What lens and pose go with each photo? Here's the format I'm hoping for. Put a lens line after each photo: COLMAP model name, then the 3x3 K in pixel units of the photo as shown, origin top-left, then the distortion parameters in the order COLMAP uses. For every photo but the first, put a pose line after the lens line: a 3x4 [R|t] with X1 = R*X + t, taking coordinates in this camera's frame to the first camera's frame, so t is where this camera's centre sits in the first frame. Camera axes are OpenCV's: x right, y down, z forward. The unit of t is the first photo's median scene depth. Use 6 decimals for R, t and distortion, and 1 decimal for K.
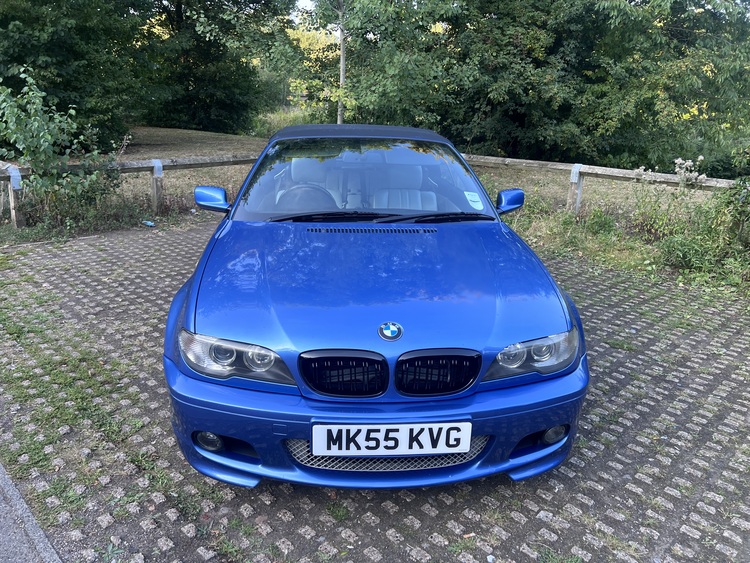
lens RADIAL K [[555.4, 0, 375.0], [0, 555.4, 281.5], [0, 0, 1]] dist [0.059928, -0.059618]
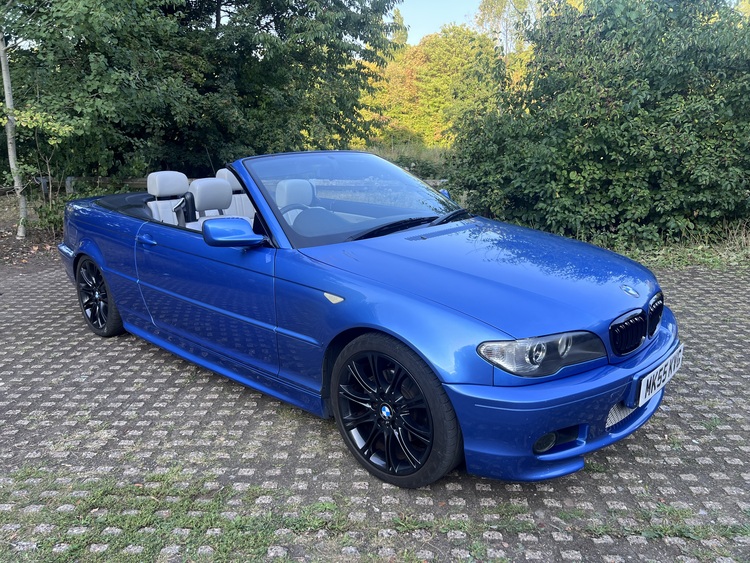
lens RADIAL K [[558.0, 0, 375.0], [0, 558.0, 281.5], [0, 0, 1]] dist [0.047502, -0.047491]
pose [[0.731430, -0.201030, 0.651611, -0.327538], [0.231378, 0.972035, 0.040164, -0.030415], [-0.641463, 0.121391, 0.757489, 0.120782]]
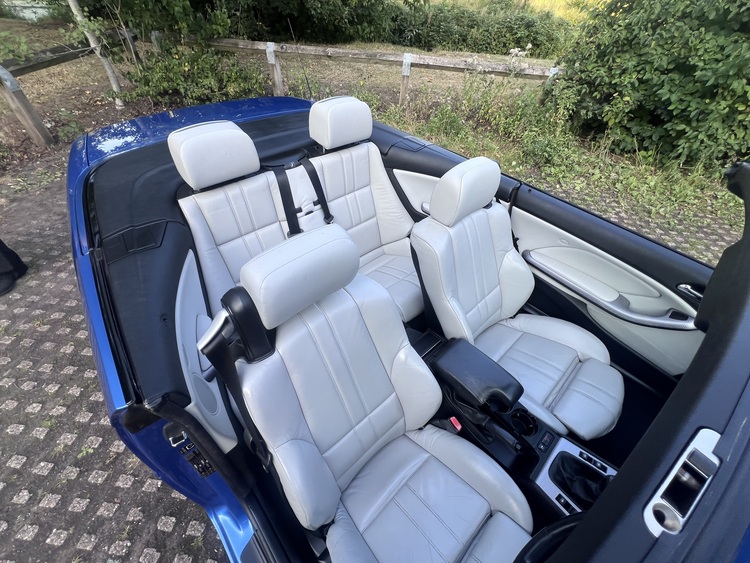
lens RADIAL K [[298.2, 0, 375.0], [0, 298.2, 281.5], [0, 0, 1]] dist [-0.001881, -0.000071]
pose [[0.794581, -0.428985, 0.429666, -0.100362], [0.159103, 0.830053, 0.534508, -0.176626], [-0.585942, -0.356349, 0.727797, 0.532729]]
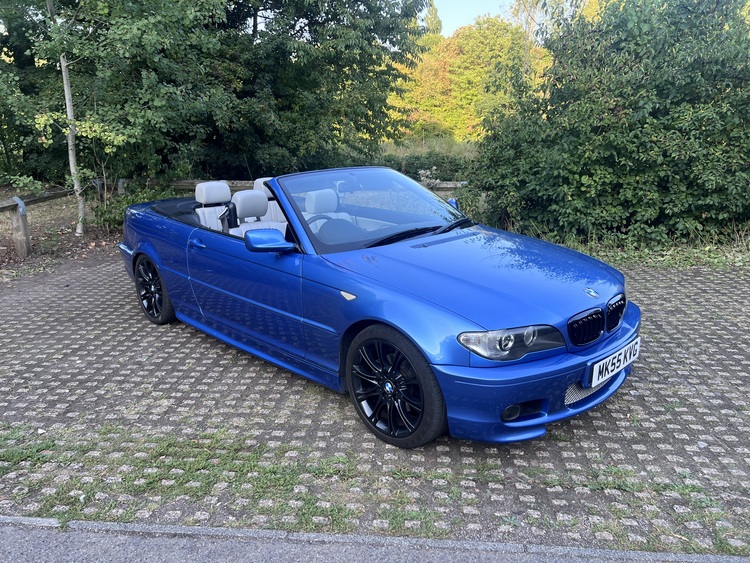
lens RADIAL K [[555.4, 0, 375.0], [0, 555.4, 281.5], [0, 0, 1]] dist [0.059928, -0.059618]
pose [[0.769009, -0.201785, 0.606555, -0.364416], [0.223190, 0.973911, 0.041027, -0.036044], [-0.599009, 0.103826, 0.793982, 0.047811]]
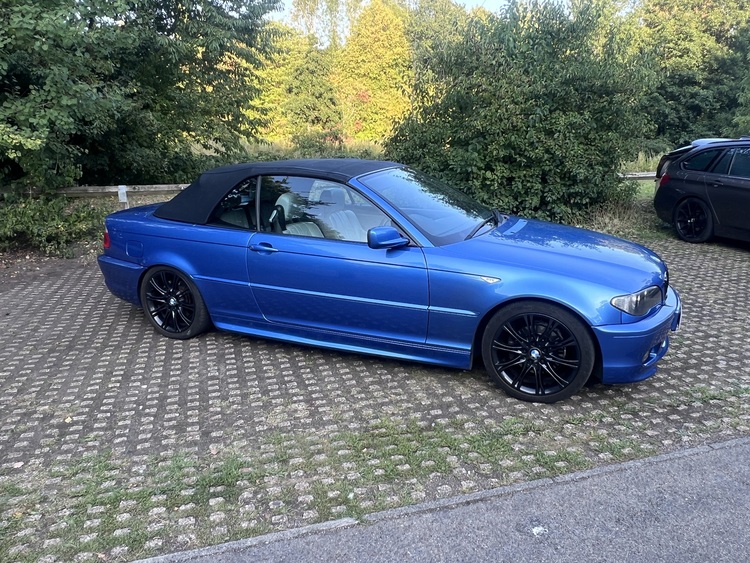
lens RADIAL K [[550.7, 0, 375.0], [0, 550.7, 281.5], [0, 0, 1]] dist [-0.001599, -0.002113]
pose [[0.483116, -0.265850, 0.834220, -0.568669], [0.284230, 0.948807, 0.137762, -0.104576], [-0.828138, 0.170555, 0.533947, 0.226722]]
